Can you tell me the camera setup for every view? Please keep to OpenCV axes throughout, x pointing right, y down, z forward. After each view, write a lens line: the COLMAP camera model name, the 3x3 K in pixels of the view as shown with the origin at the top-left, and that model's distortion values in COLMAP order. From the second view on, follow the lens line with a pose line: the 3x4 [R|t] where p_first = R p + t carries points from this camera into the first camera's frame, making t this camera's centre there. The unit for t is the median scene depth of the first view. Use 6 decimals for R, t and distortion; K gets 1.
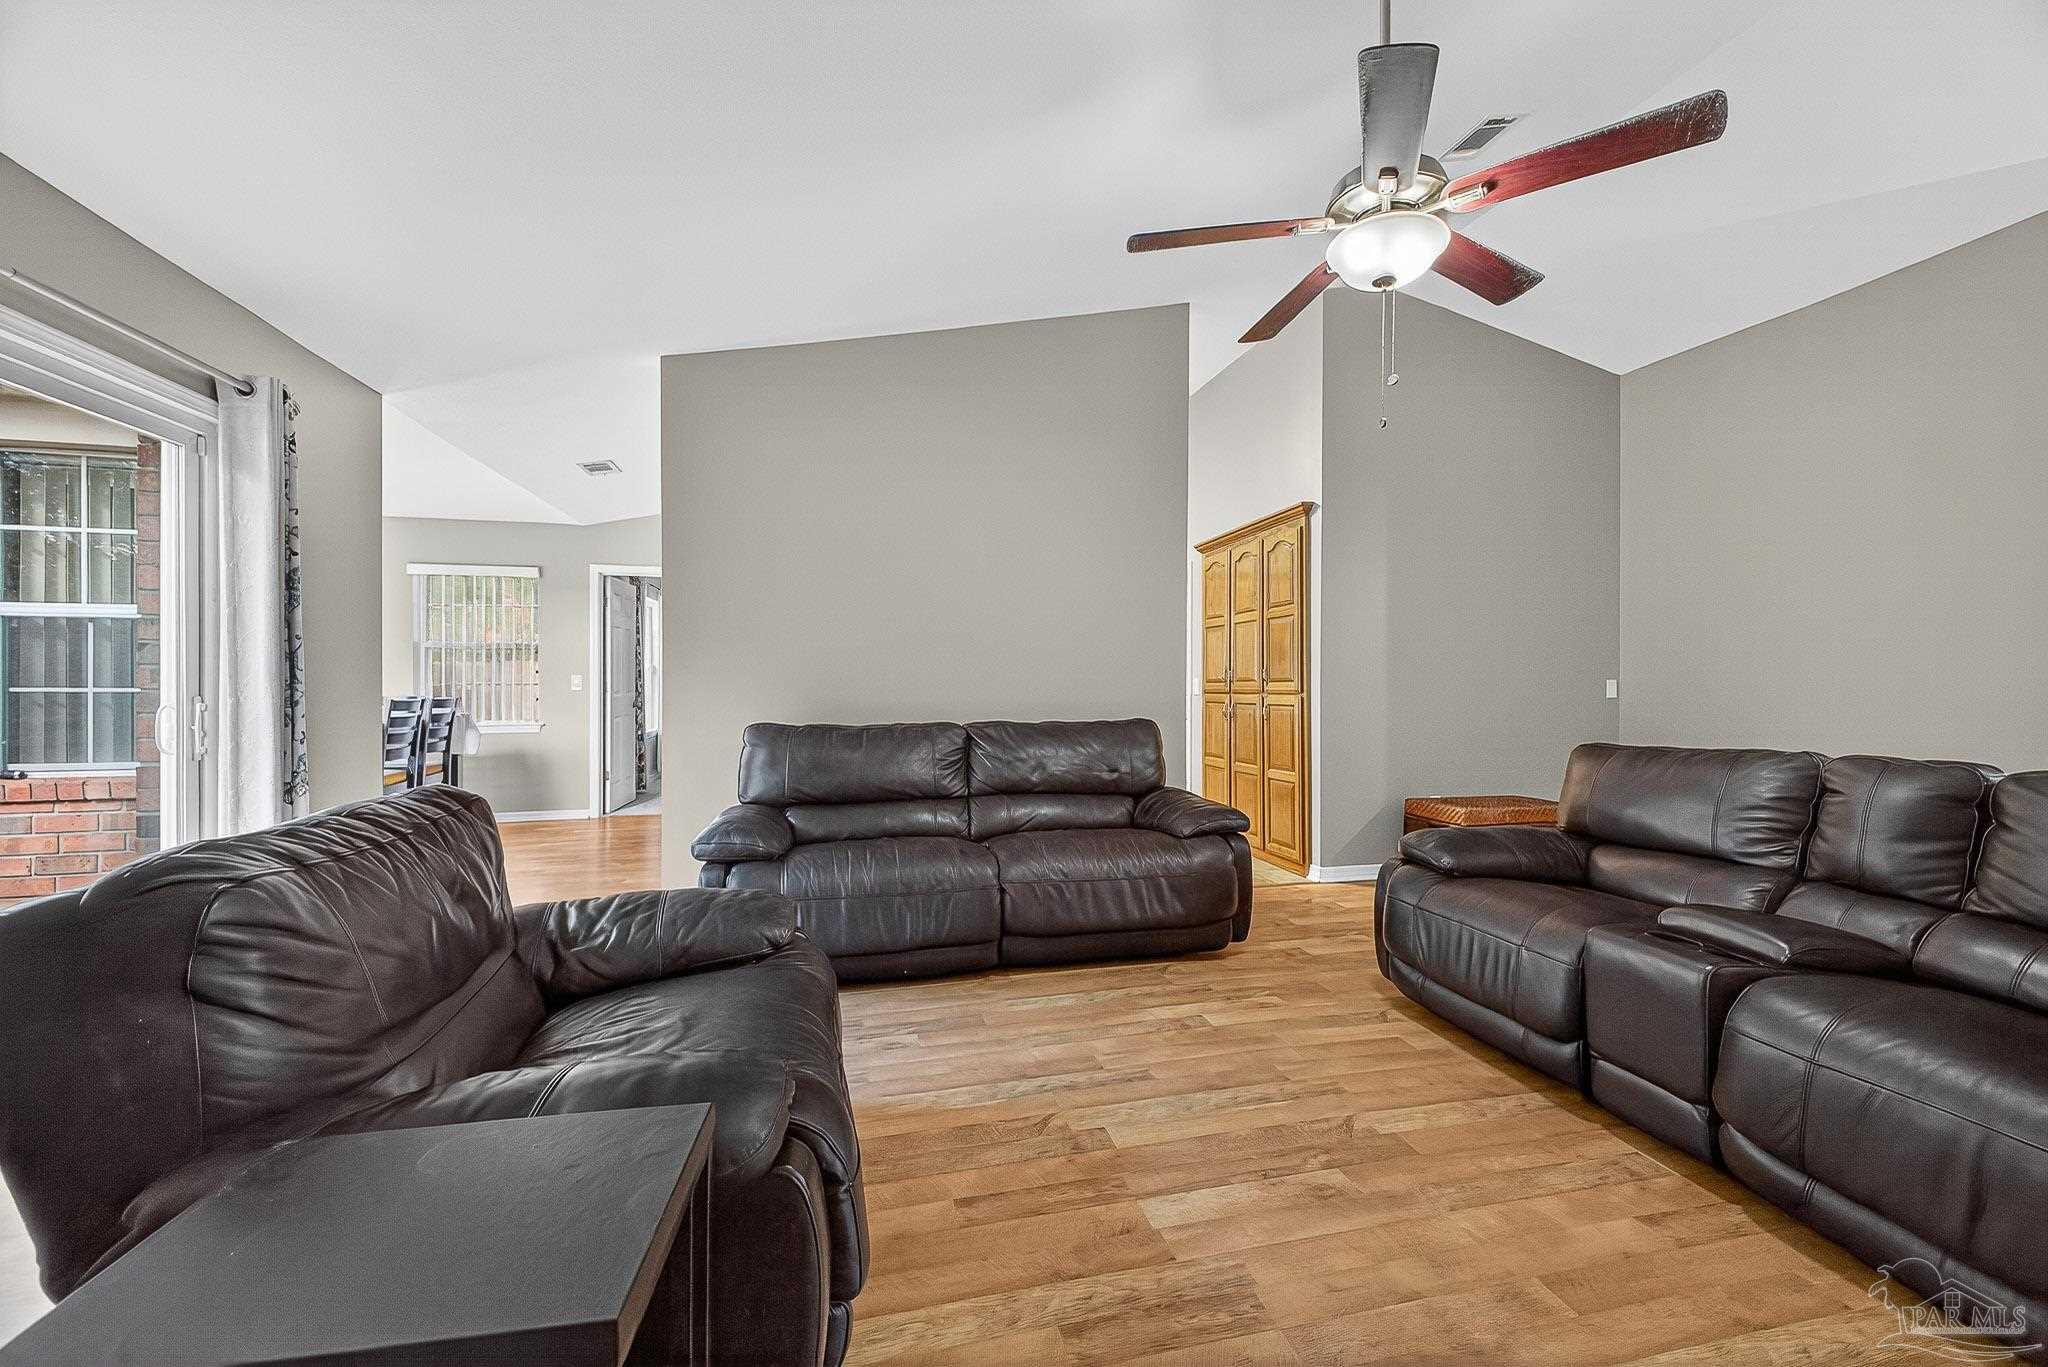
lens RADIAL K [[805.8, 0, 1021.6], [0, 805.8, 670.8], [0, 0, 1]] dist [0.006305, -0.000115]
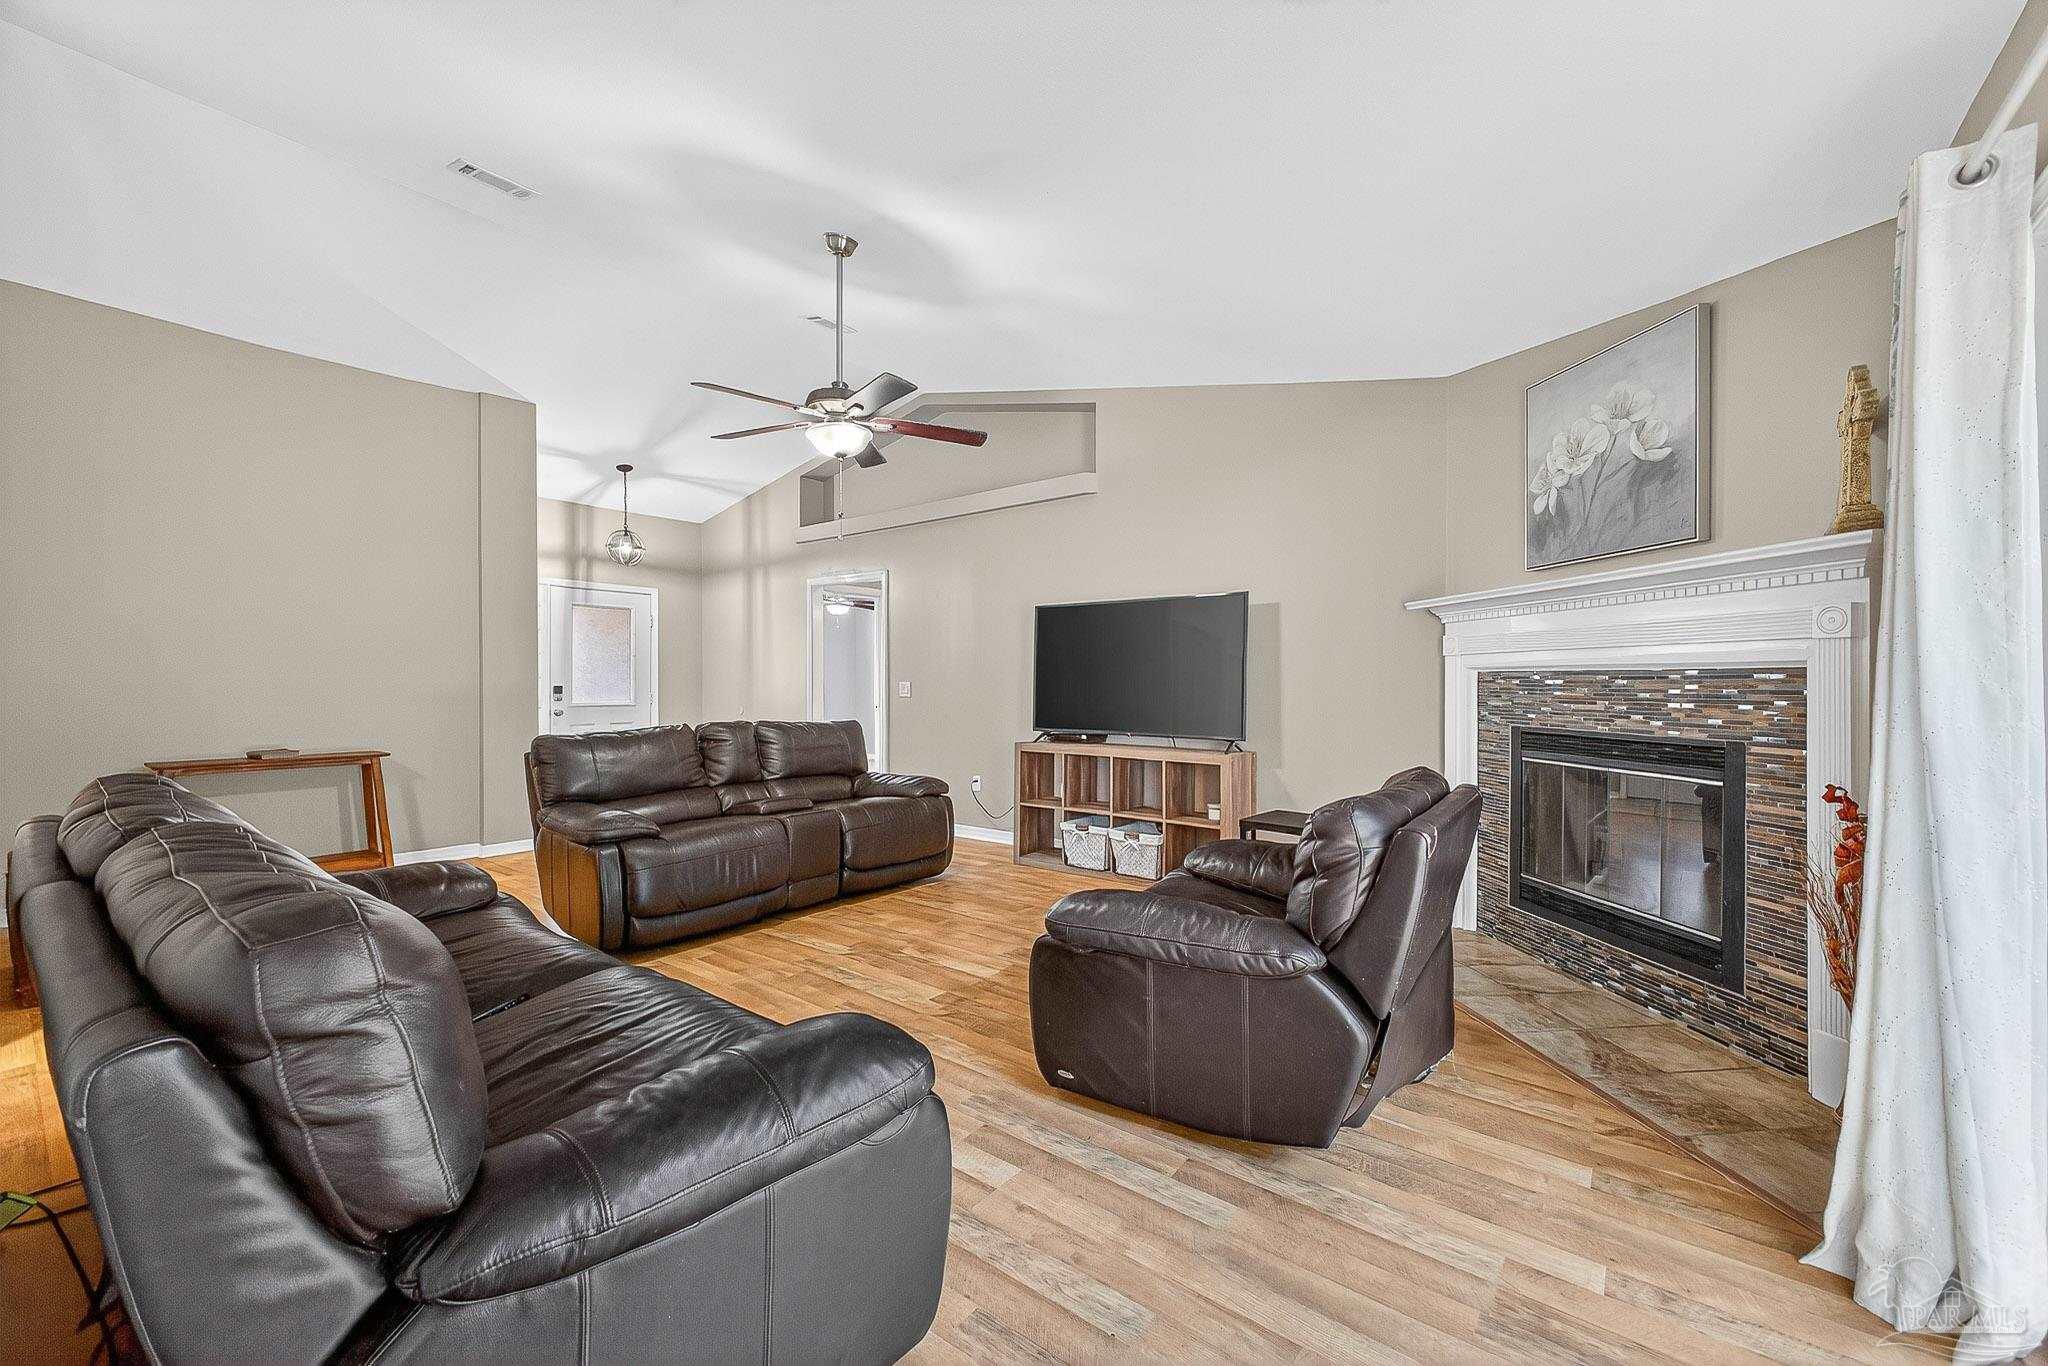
lens RADIAL K [[798.6, 0, 1024.6], [0, 798.6, 690.6], [0, 0, 1]] dist [0.002206, -0.000138]
pose [[-0.621092, -0.010261, 0.783671, -1.092129], [-0.007875, 0.999946, 0.006851, 0.002164], [-0.783698, -0.001917, -0.621139, 1.713630]]
